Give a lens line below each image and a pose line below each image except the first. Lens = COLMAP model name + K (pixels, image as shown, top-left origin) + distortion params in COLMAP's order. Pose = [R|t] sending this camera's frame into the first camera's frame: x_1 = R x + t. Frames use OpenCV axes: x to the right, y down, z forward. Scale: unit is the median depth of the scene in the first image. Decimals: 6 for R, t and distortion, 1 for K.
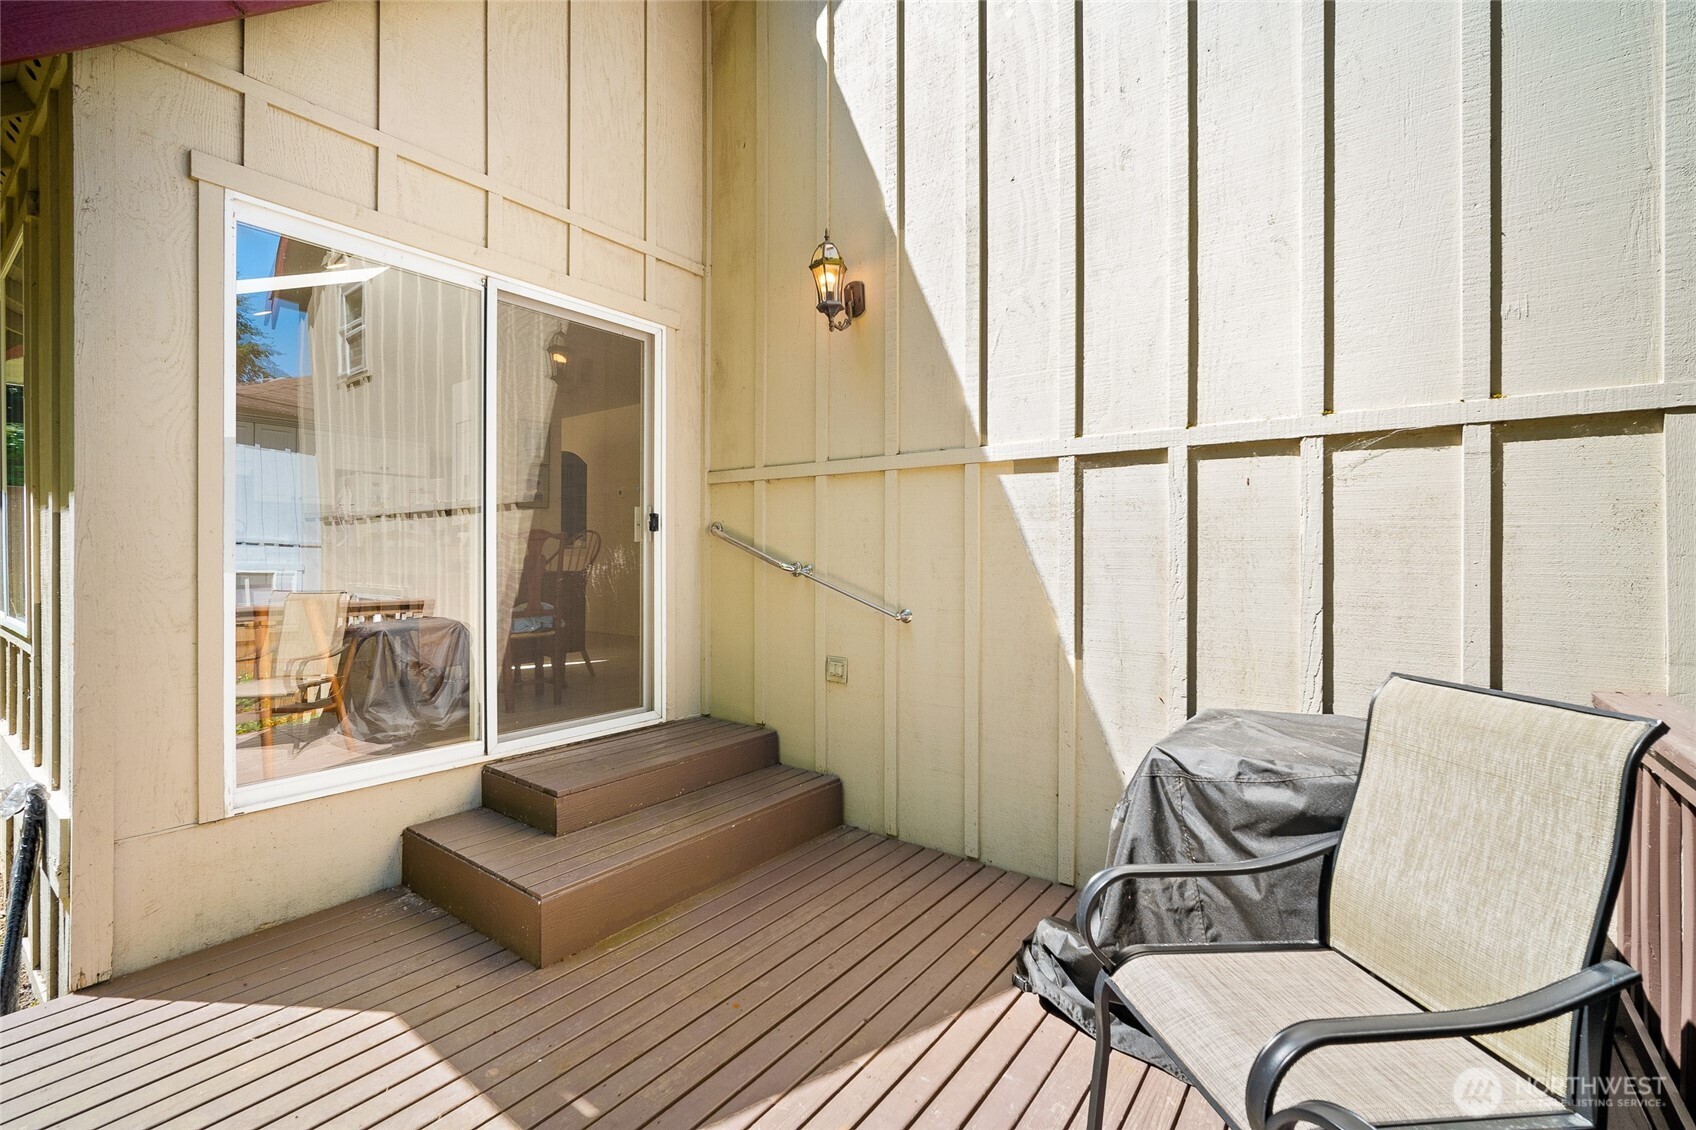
lens RADIAL K [[753.7, 0, 848.7], [0, 753.7, 555.4], [0, 0, 1]] dist [0.000679, -0.000259]
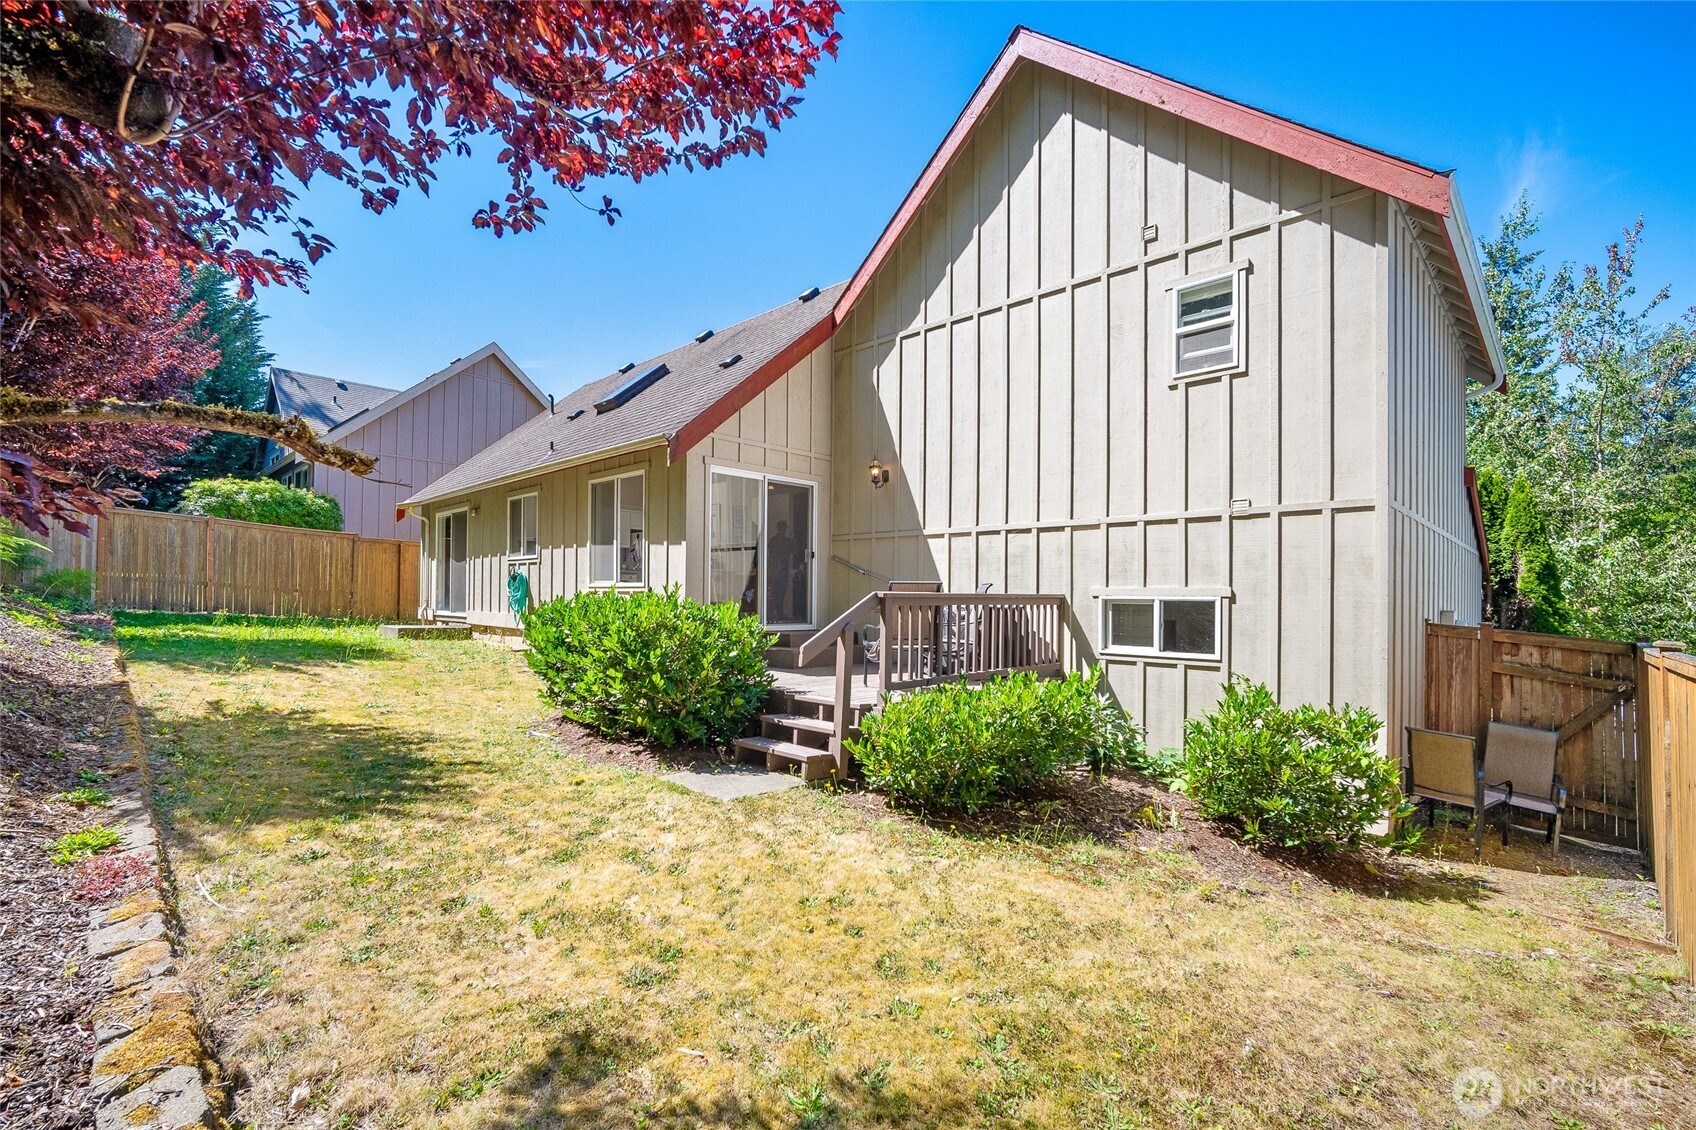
lens RADIAL K [[753.7, 0, 844.5], [0, 753.7, 579.0], [0, 0, 1]] dist [0.000679, -0.000259]
pose [[0.993348, 0.001513, -0.115144, 0.209949], [-0.003895, 0.999783, -0.020462, 0.122561], [0.115088, 0.020775, 0.993138, -2.100489]]
